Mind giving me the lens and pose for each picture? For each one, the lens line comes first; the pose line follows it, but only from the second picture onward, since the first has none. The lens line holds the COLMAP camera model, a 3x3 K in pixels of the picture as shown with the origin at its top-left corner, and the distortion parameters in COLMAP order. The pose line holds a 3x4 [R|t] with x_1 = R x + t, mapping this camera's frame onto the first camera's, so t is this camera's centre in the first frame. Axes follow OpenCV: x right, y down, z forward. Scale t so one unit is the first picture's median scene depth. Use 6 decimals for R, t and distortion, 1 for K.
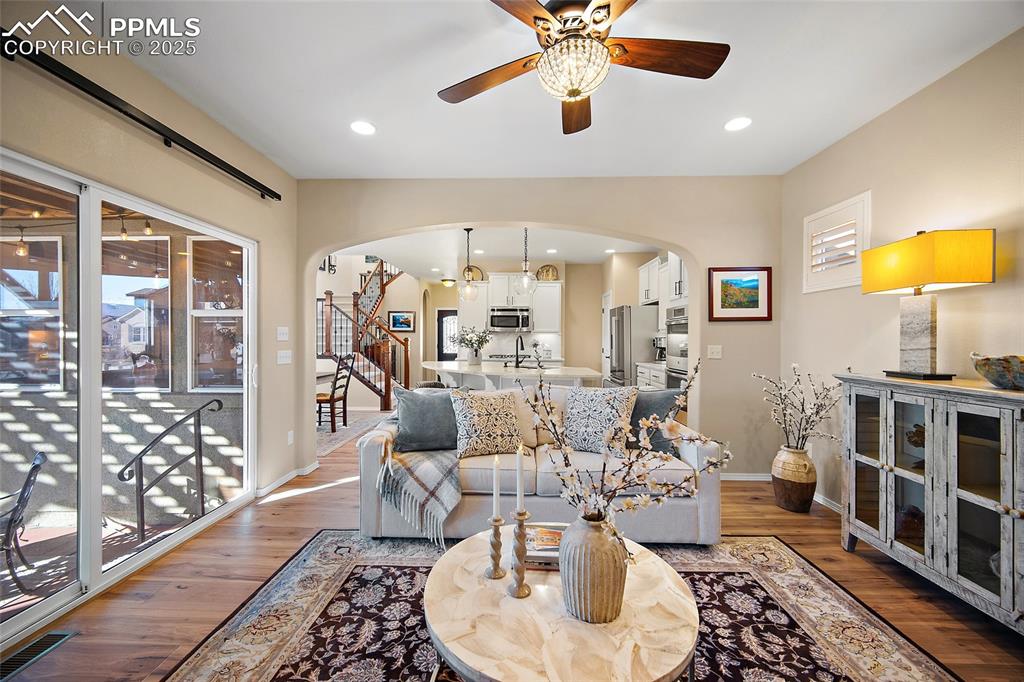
lens RADIAL K [[404.5, 0, 509.2], [0, 404.5, 342.1], [0, 0, 1]] dist [-0.000626, 0.000142]
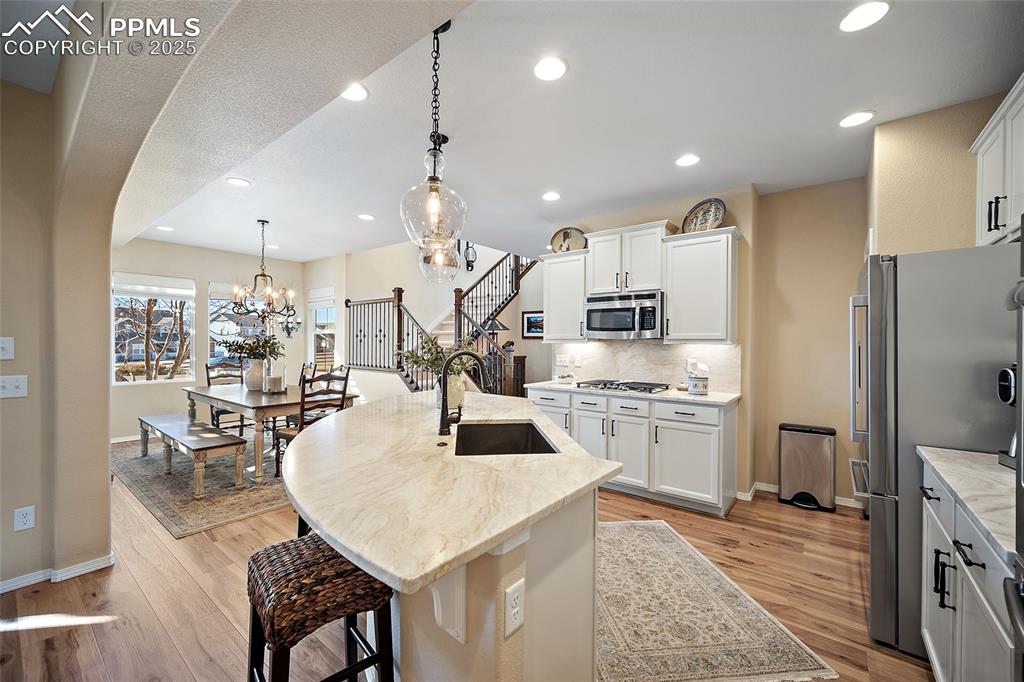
lens RADIAL K [[415.2, 0, 507.3], [0, 415.2, 345.9], [0, 0, 1]] dist [0.000032, -0.000148]
pose [[0.801983, 0.006971, -0.597306, 0.204603], [-0.008133, 0.999967, 0.000751, -0.015526], [0.597292, 0.004255, 0.802013, 0.467734]]
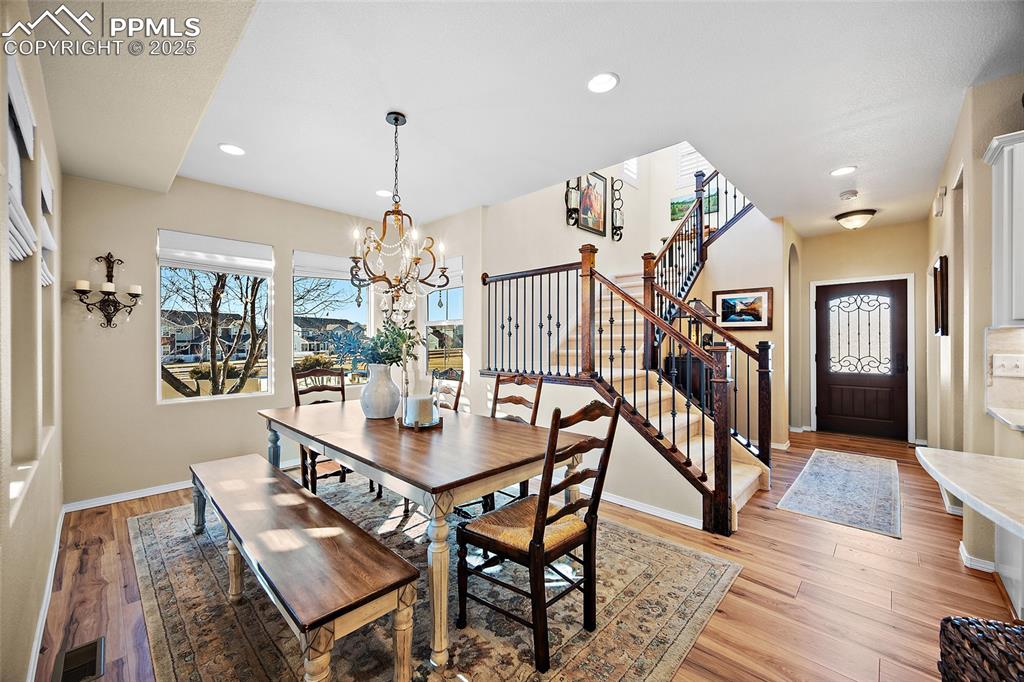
lens RADIAL K [[404.5, 0, 509.2], [0, 404.5, 342.1], [0, 0, 1]] dist [-0.000626, 0.000142]
pose [[0.741936, -0.002442, -0.670466, -0.188791], [-0.001625, 0.999984, -0.005441, -0.008545], [0.670469, 0.005126, 0.741920, 0.567331]]
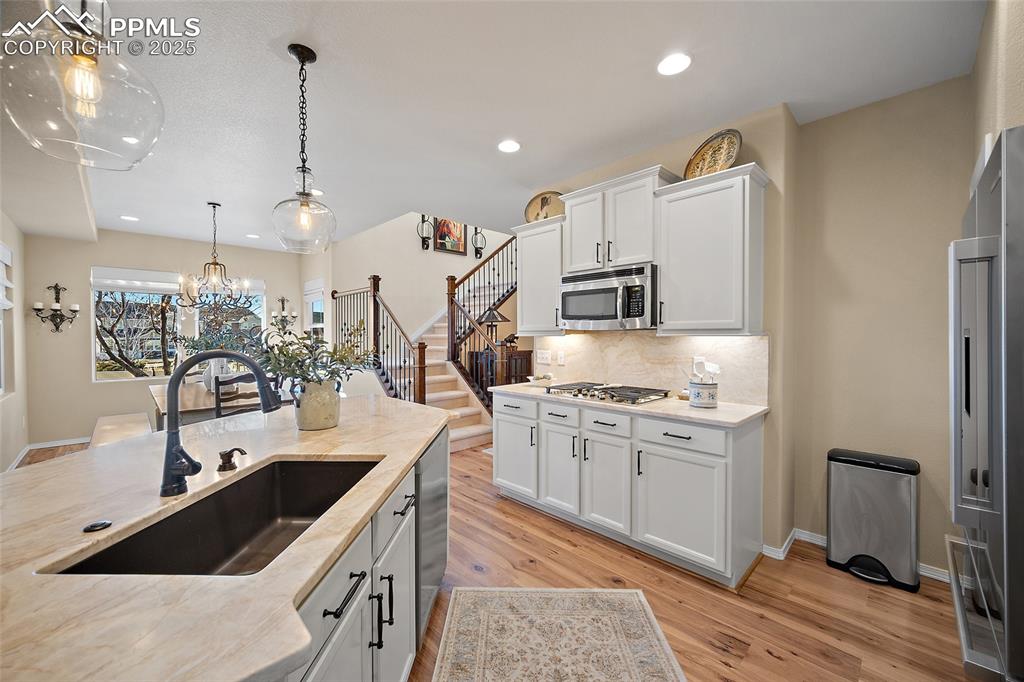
lens RADIAL K [[404.5, 0, 509.2], [0, 404.5, 342.1], [0, 0, 1]] dist [-0.000626, 0.000142]
pose [[0.721669, 0.007351, -0.692199, 0.209842], [-0.001526, 0.999958, 0.009028, -0.016760], [0.692236, -0.005459, 0.721650, 0.636841]]
